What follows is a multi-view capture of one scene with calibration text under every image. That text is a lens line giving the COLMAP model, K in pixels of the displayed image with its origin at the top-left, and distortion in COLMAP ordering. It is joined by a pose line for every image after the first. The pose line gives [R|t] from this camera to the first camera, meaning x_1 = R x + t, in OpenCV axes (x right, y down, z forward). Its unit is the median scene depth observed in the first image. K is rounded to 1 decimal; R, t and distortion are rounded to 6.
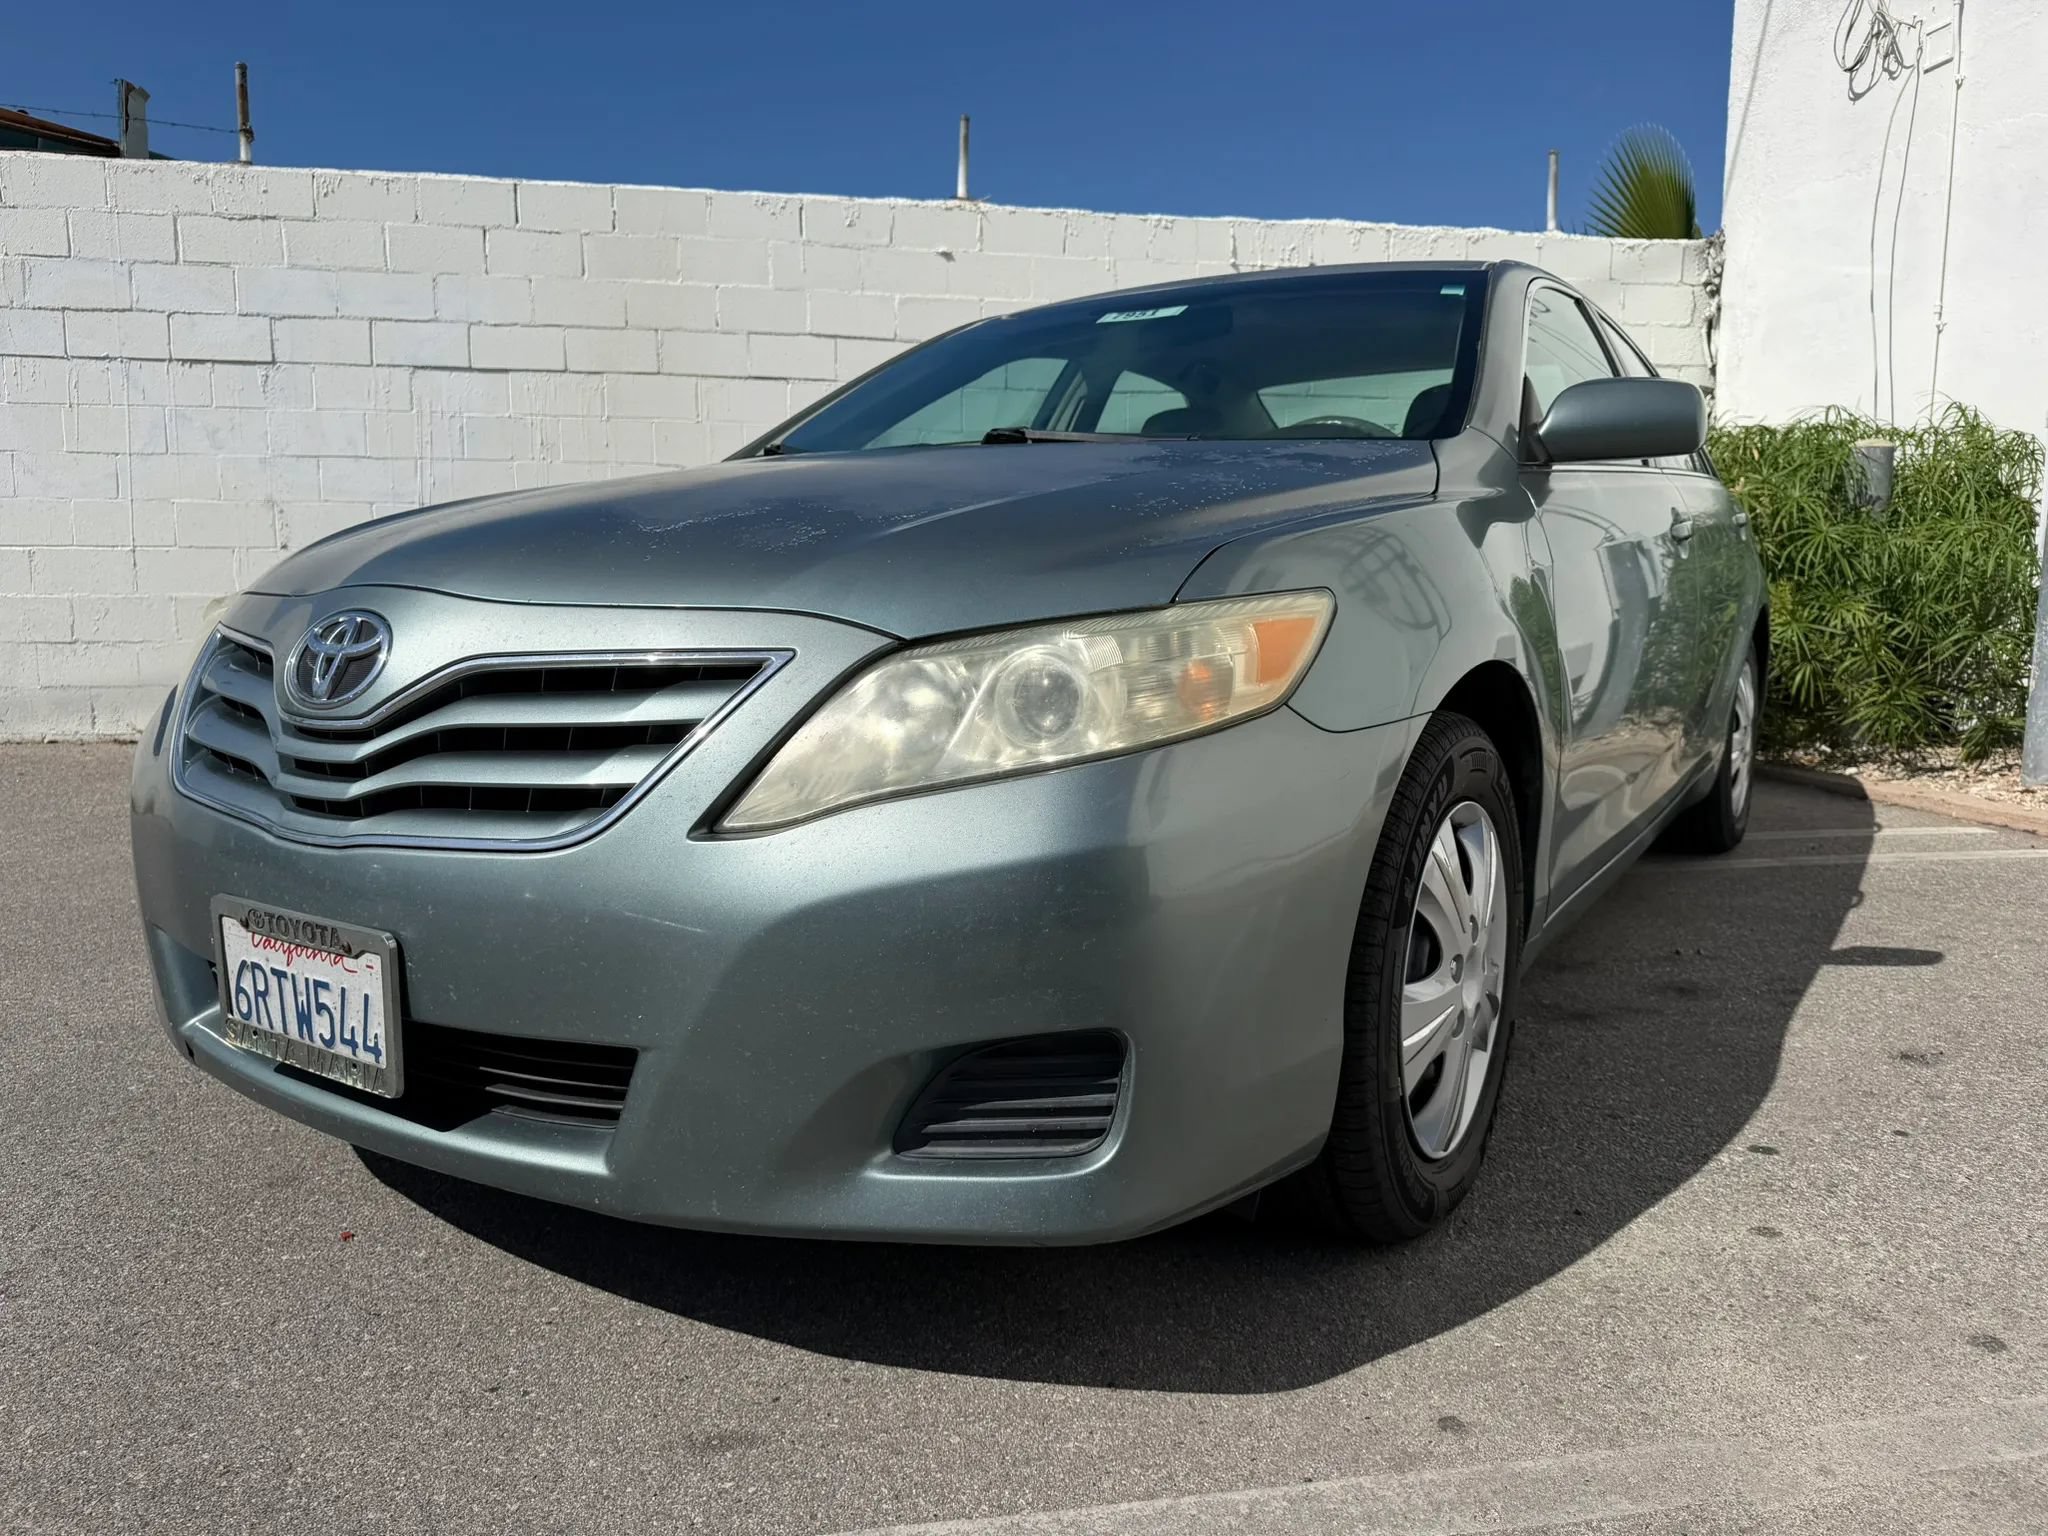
lens RADIAL K [[1461.5, 0, 1024.0], [0, 1461.5, 768.0], [0, 0, 1]] dist [-0.003532, -0.000292]
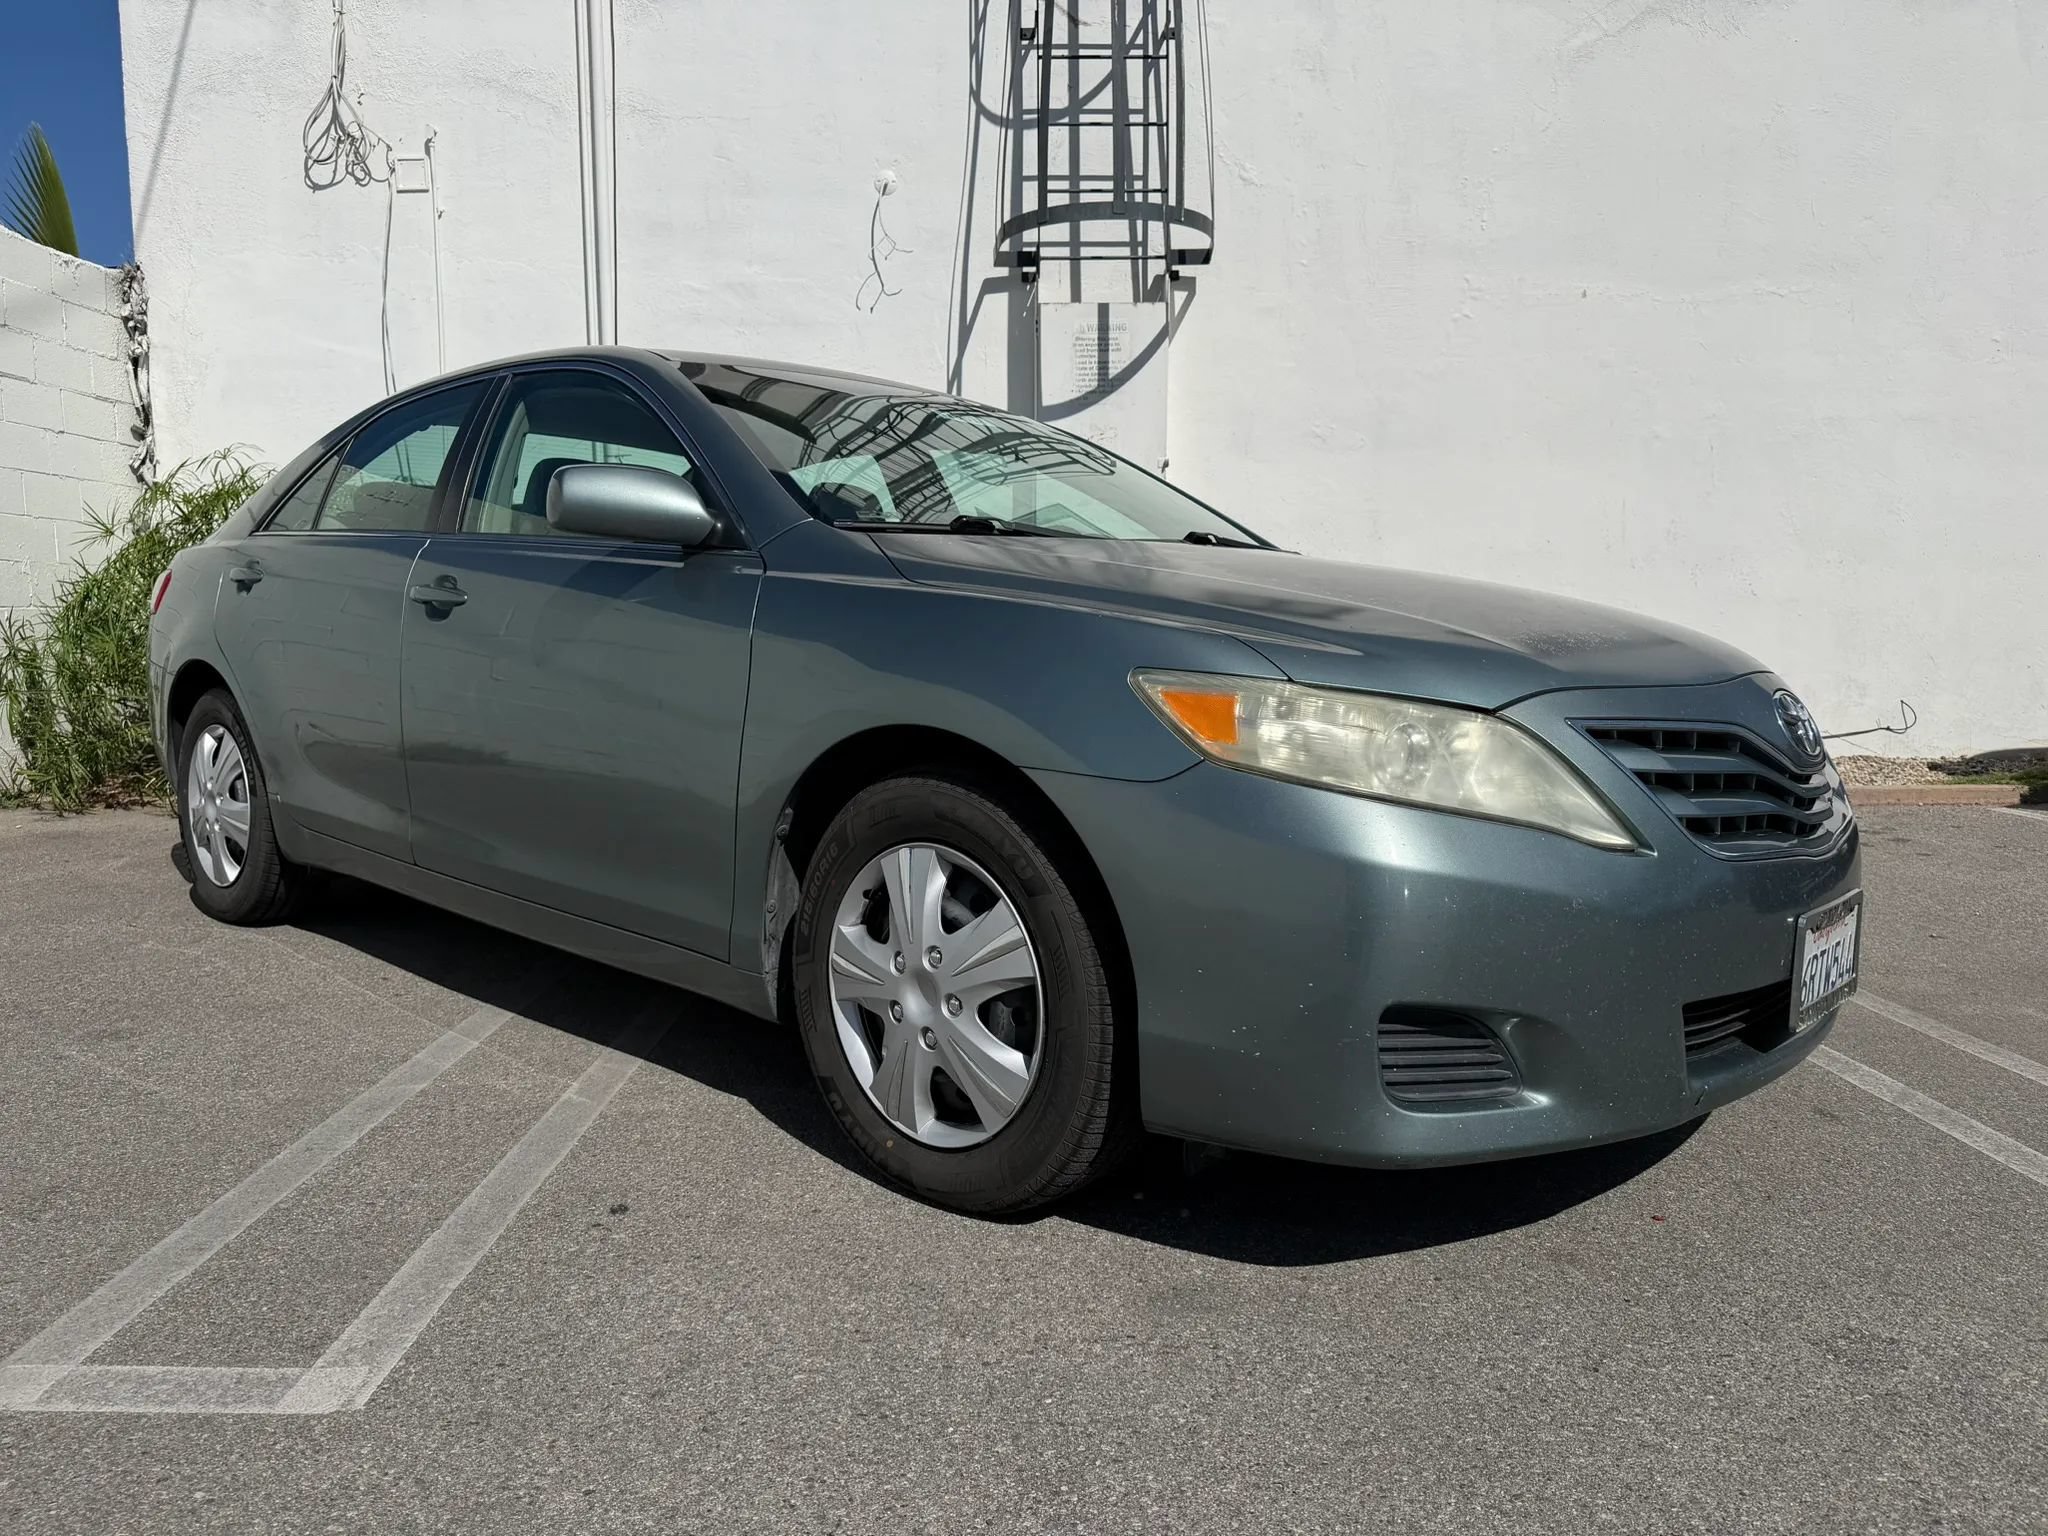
lens RADIAL K [[1445.9, 0, 1024.0], [0, 1445.9, 768.0], [0, 0, 1]] dist [0.027298, -0.033797]
pose [[0.169313, -0.104894, 0.979964, -0.466327], [0.126635, 0.988393, 0.083917, -0.057708], [-0.977393, 0.109889, 0.180631, 0.348793]]
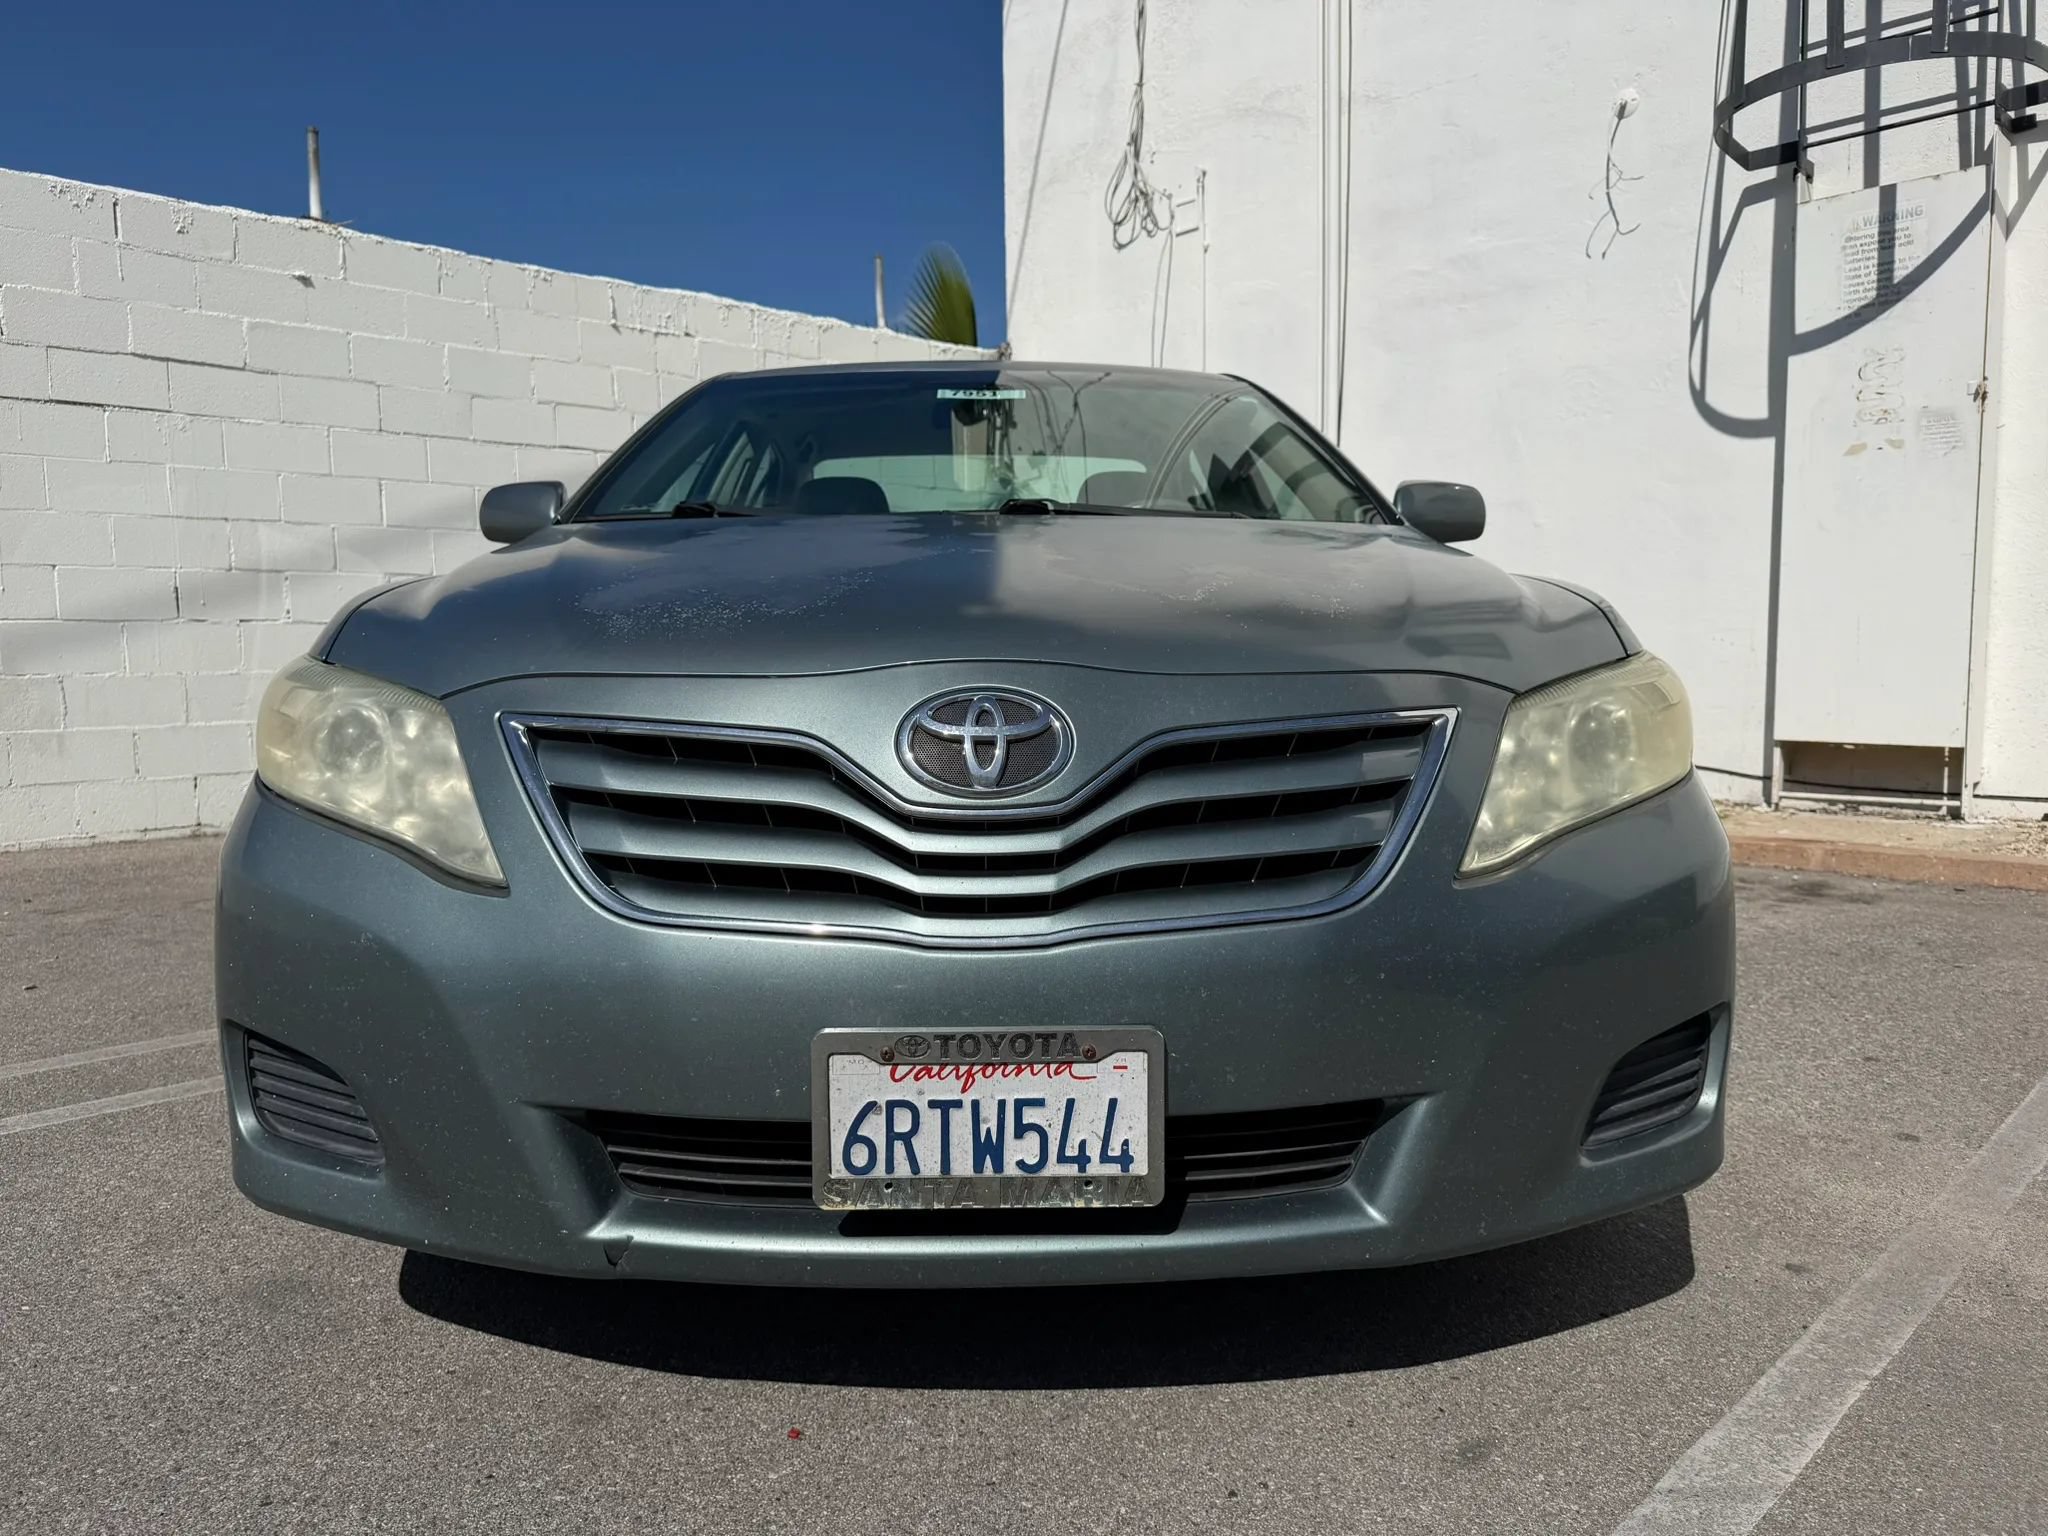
lens RADIAL K [[1445.1, 0, 1020.1], [0, 1445.1, 770.6], [0, 0, 1]] dist [0.054153, -0.065525]
pose [[0.826529, -0.065168, 0.559110, -0.222930], [0.088283, 0.995991, -0.014419, -0.009529], [-0.555929, 0.061278, 0.828968, 0.059274]]
